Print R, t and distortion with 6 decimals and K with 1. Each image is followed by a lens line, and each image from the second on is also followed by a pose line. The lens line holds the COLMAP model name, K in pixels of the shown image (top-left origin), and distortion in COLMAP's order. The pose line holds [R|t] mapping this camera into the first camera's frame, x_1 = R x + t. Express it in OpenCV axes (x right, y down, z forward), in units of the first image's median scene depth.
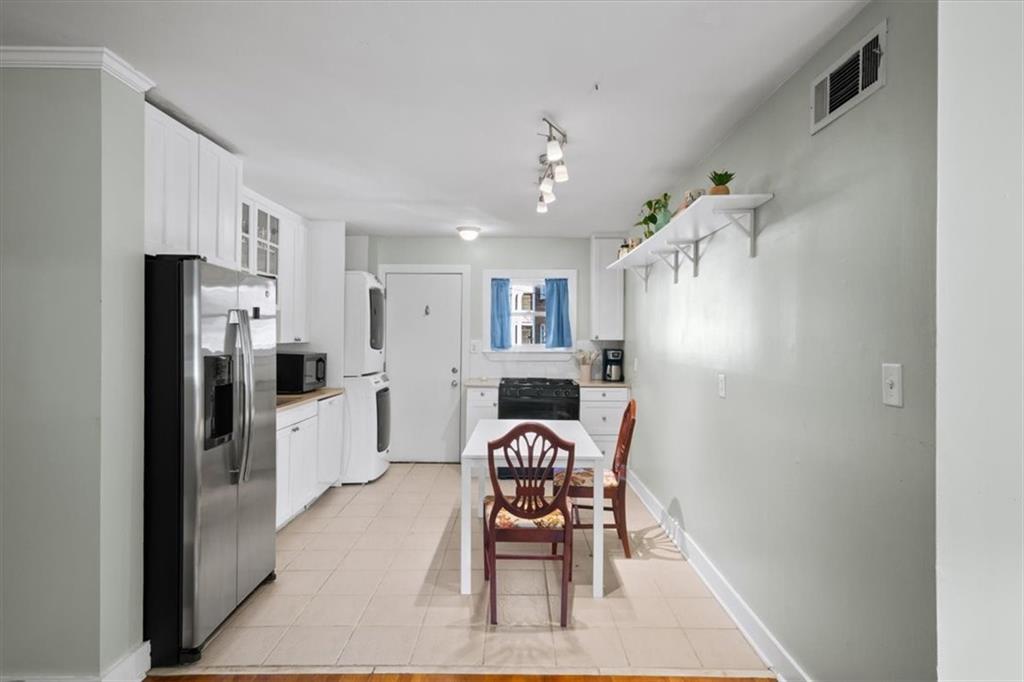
lens RADIAL K [[541.5, 0, 513.7], [0, 541.5, 347.7], [0, 0, 1]] dist [0.026363, 0.000032]
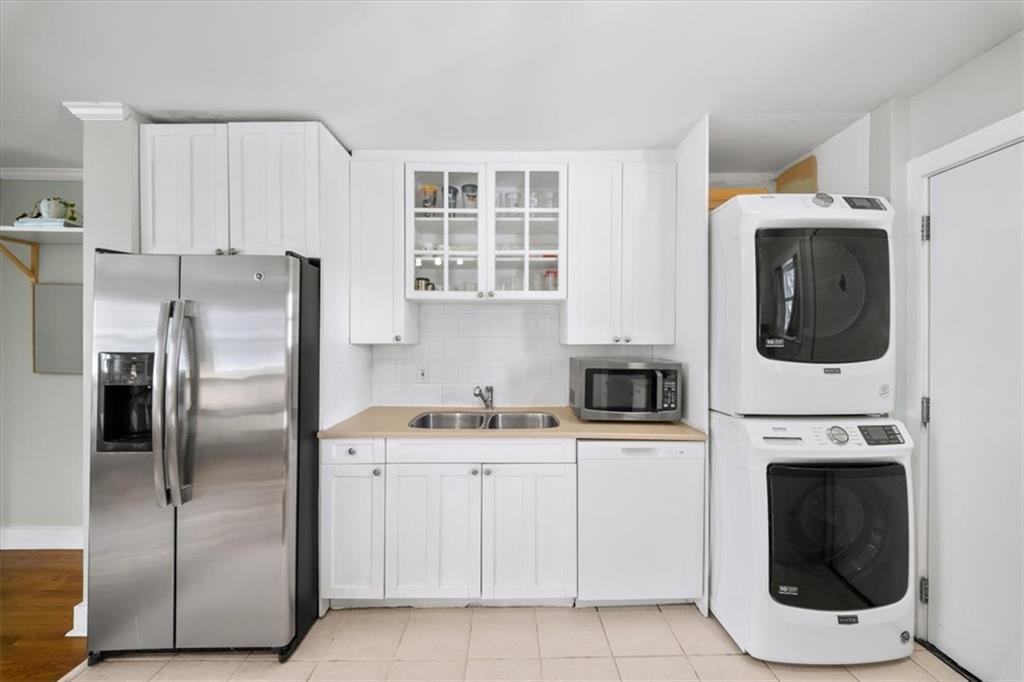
lens RADIAL K [[348.5, 0, 512.0], [0, 348.5, 341.0], [0, 0, 1]] dist [0.000508, 0.000007]
pose [[0.015807, -0.001104, -0.999874, 0.019914], [-0.018413, 0.999829, -0.001395, -0.008943], [0.999706, 0.018432, 0.015784, 0.719764]]
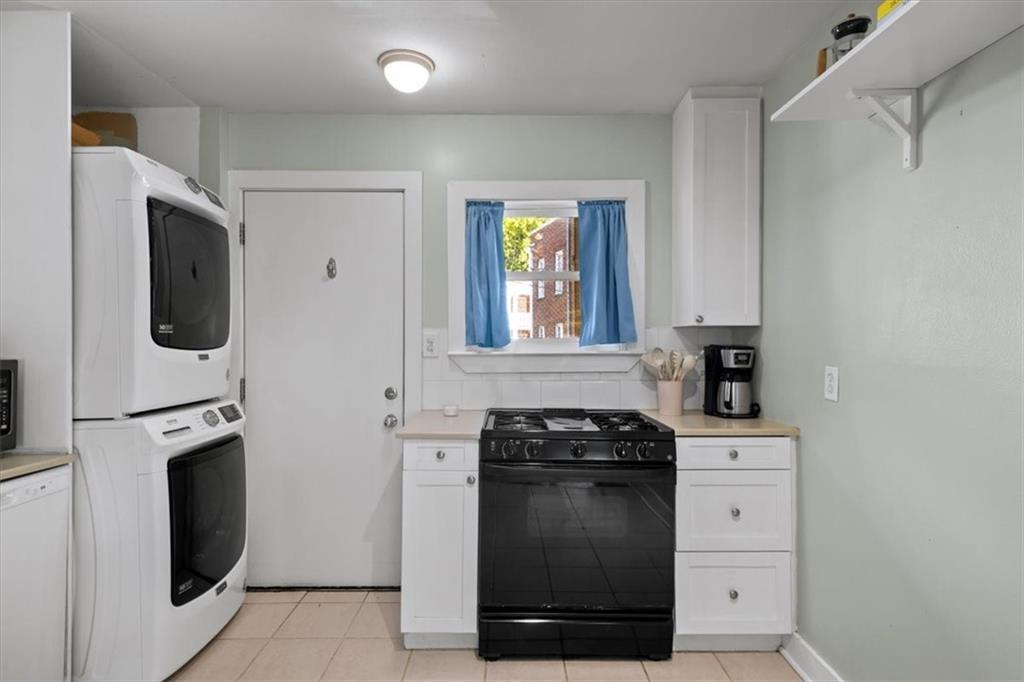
lens RADIAL K [[541.5, 0, 513.7], [0, 541.5, 347.7], [0, 0, 1]] dist [0.026363, 0.000032]
pose [[0.999941, -0.007732, 0.007680, -0.003883], [0.007794, 0.999937, -0.008083, 0.006603], [-0.007617, 0.008142, 0.999938, 0.544738]]
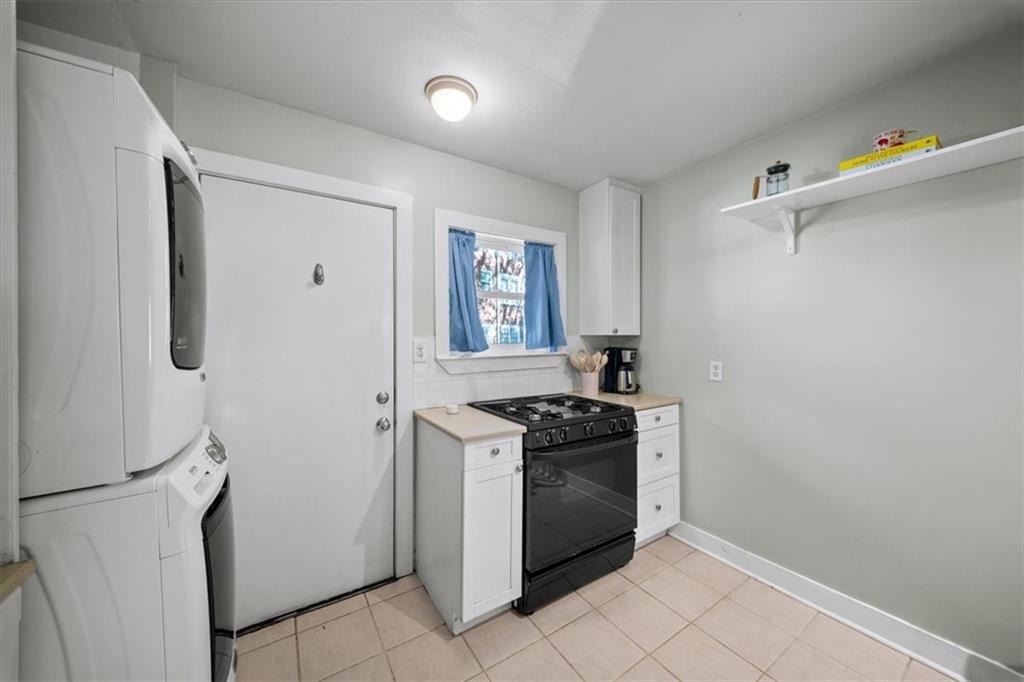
lens RADIAL K [[362.3, 0, 512.0], [0, 362.3, 341.0], [0, 0, 1]] dist [0.009599, -0.000173]
pose [[0.837331, -0.016171, 0.546456, -0.201370], [0.019884, 0.999802, -0.000882, -0.008826], [-0.546334, 0.011604, 0.837487, 0.680375]]
